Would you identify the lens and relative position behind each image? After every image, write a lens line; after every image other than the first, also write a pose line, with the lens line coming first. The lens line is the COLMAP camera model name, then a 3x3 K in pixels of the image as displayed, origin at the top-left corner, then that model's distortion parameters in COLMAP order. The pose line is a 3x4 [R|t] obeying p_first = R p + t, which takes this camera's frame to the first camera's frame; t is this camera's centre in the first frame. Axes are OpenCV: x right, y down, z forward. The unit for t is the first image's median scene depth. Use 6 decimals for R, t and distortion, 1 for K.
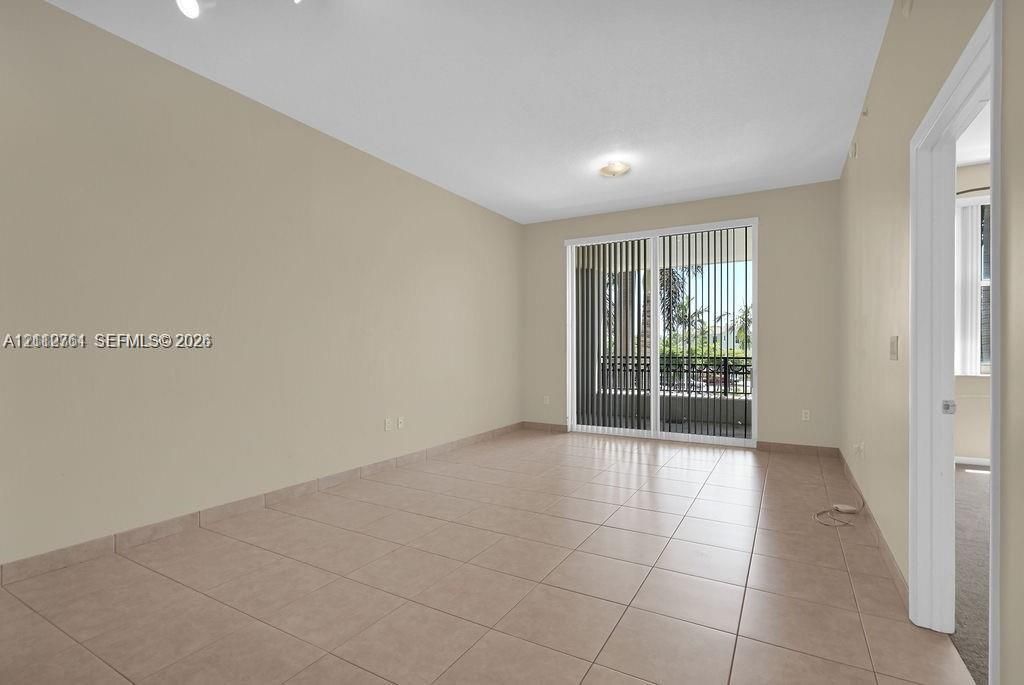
lens RADIAL K [[482.5, 0, 512.2], [0, 482.5, 349.2], [0, 0, 1]] dist [0.004419, 0.000519]
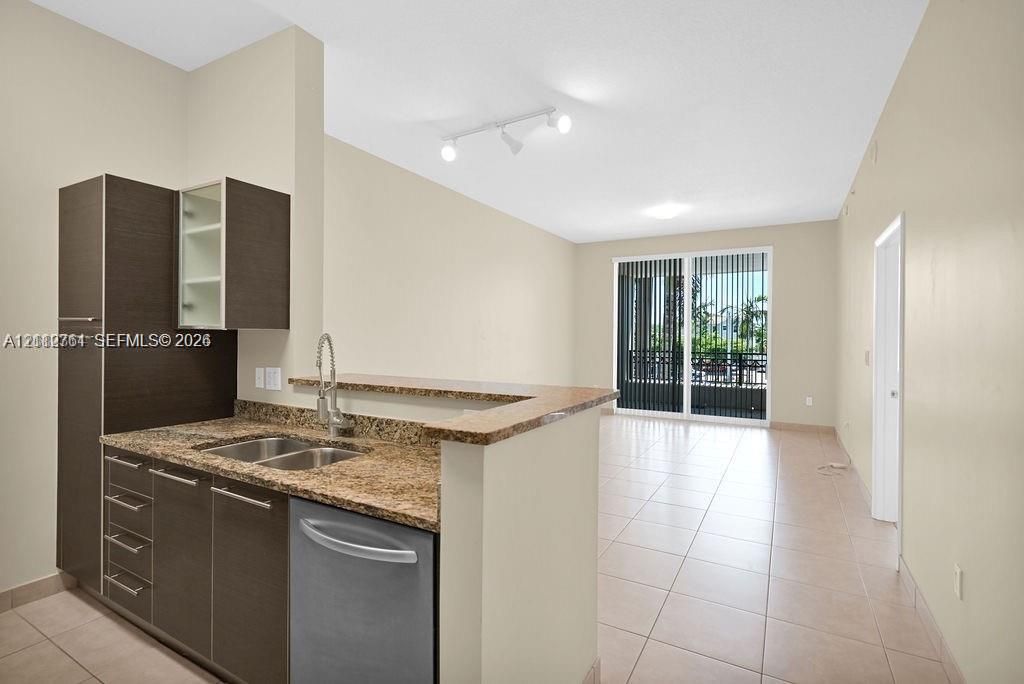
lens RADIAL K [[482.5, 0, 511.7], [0, 482.5, 335.6], [0, 0, 1]] dist [0.004419, 0.000519]
pose [[0.999943, 0.010672, 0.000608, -0.158022], [-0.010671, 0.999942, -0.001710, -0.023905], [-0.000626, 0.001703, 0.999998, -0.242595]]
